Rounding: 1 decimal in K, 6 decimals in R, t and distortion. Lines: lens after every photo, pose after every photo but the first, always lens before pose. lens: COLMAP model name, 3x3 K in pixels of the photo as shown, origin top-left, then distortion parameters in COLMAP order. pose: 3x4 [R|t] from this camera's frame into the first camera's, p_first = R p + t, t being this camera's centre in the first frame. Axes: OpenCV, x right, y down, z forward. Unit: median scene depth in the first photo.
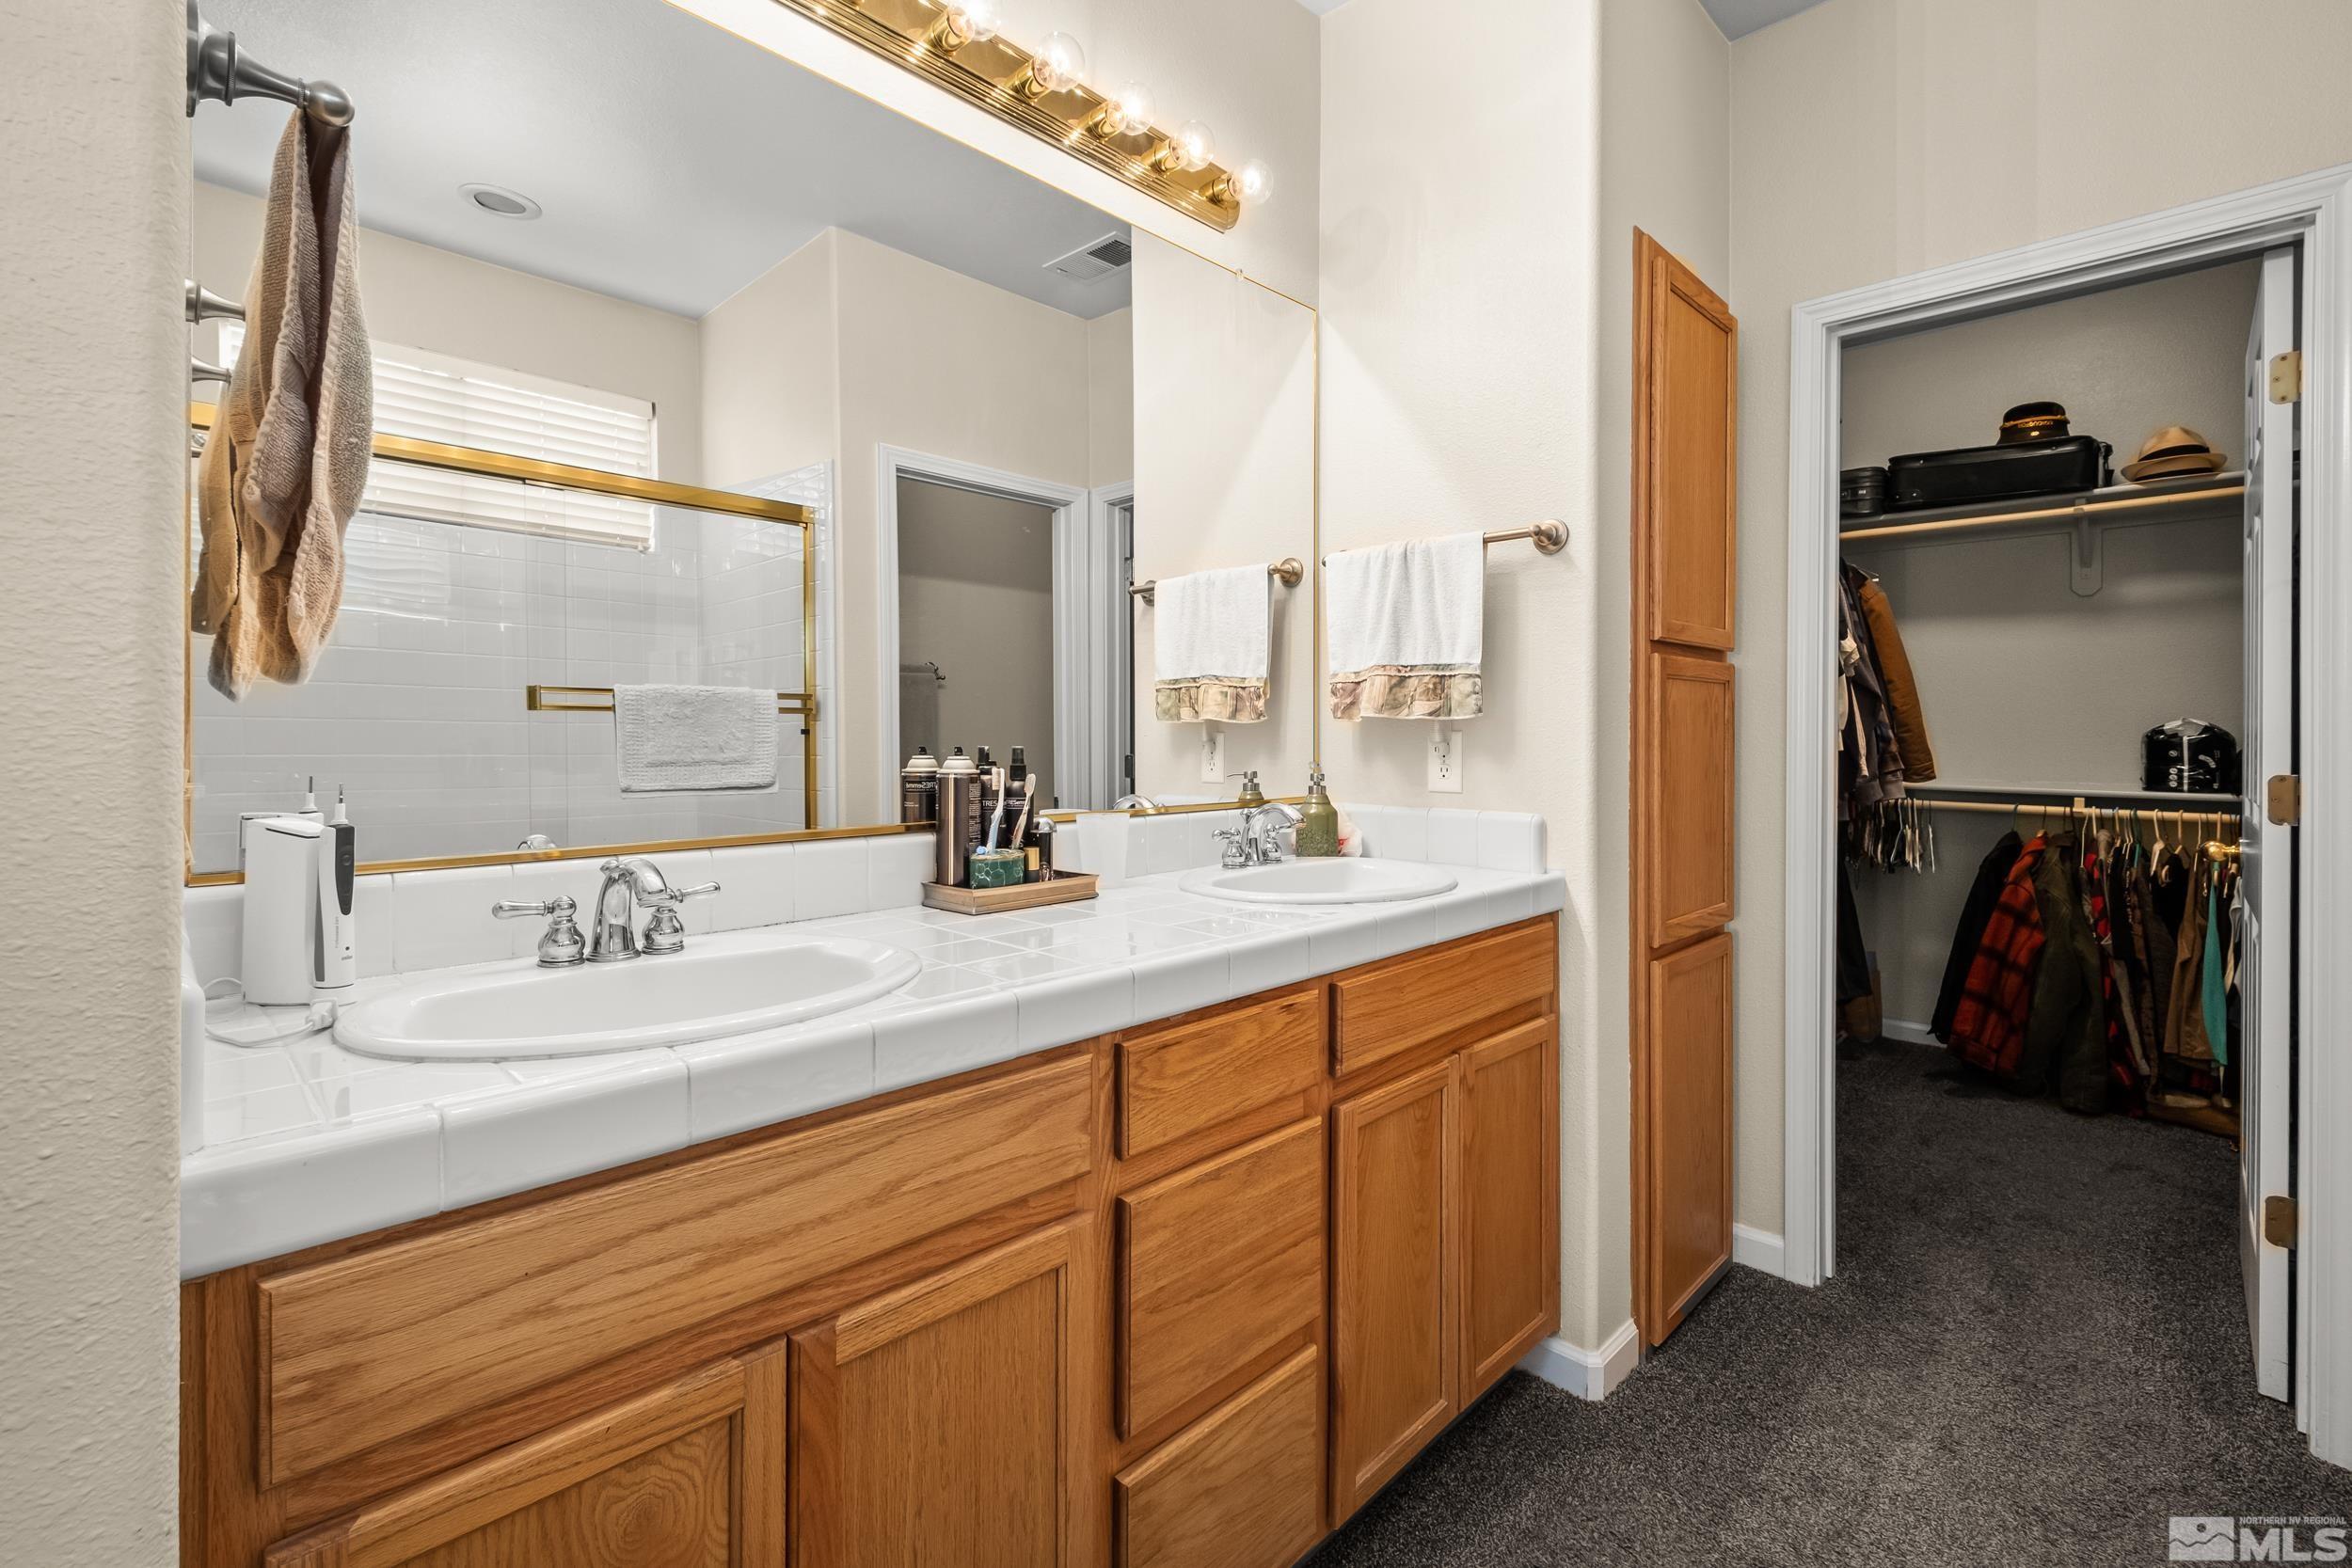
lens RADIAL K [[1055.5, 0, 1128.4], [0, 1055.5, 738.8], [0, 0, 1]] dist [0.009535, -0.004398]
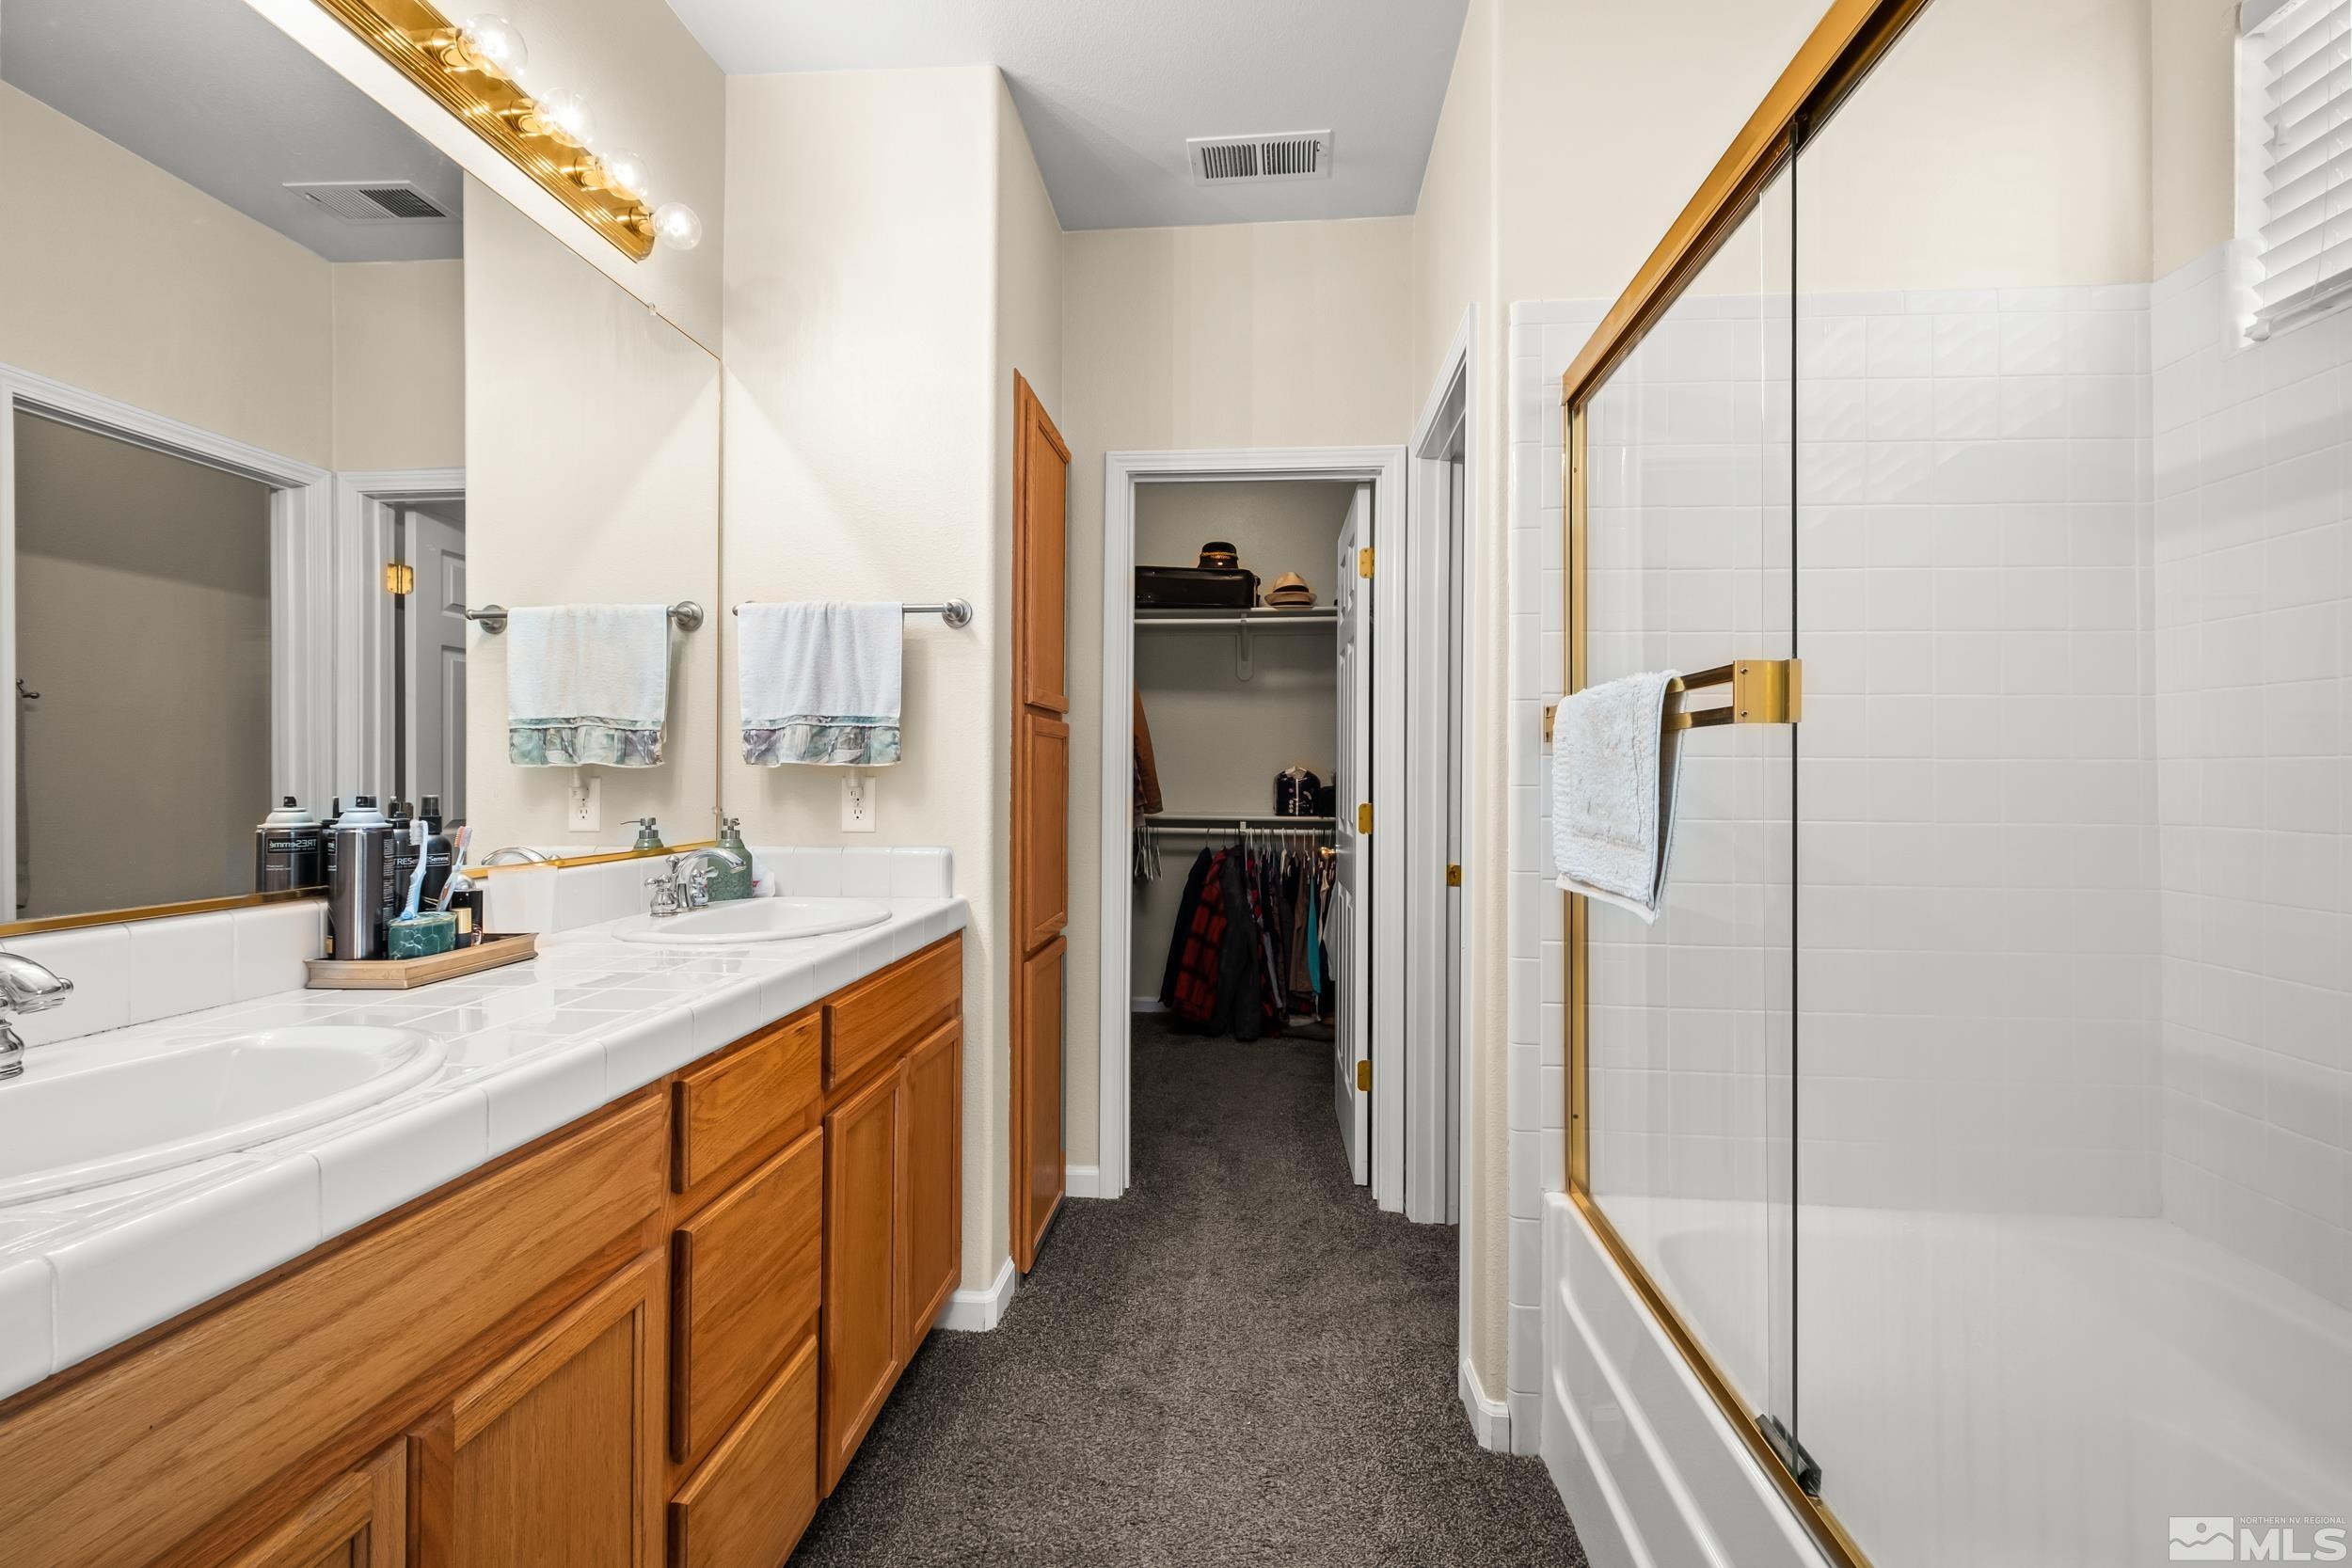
lens RADIAL K [[1055.5, 0, 1161.1], [0, 1055.5, 778.8], [0, 0, 1]] dist [0.009535, -0.004398]
pose [[0.773991, -0.002045, 0.633194, -0.169548], [0.003292, 0.999994, -0.000793, -0.003596], [-0.633188, 0.002698, 0.773993, -0.059913]]
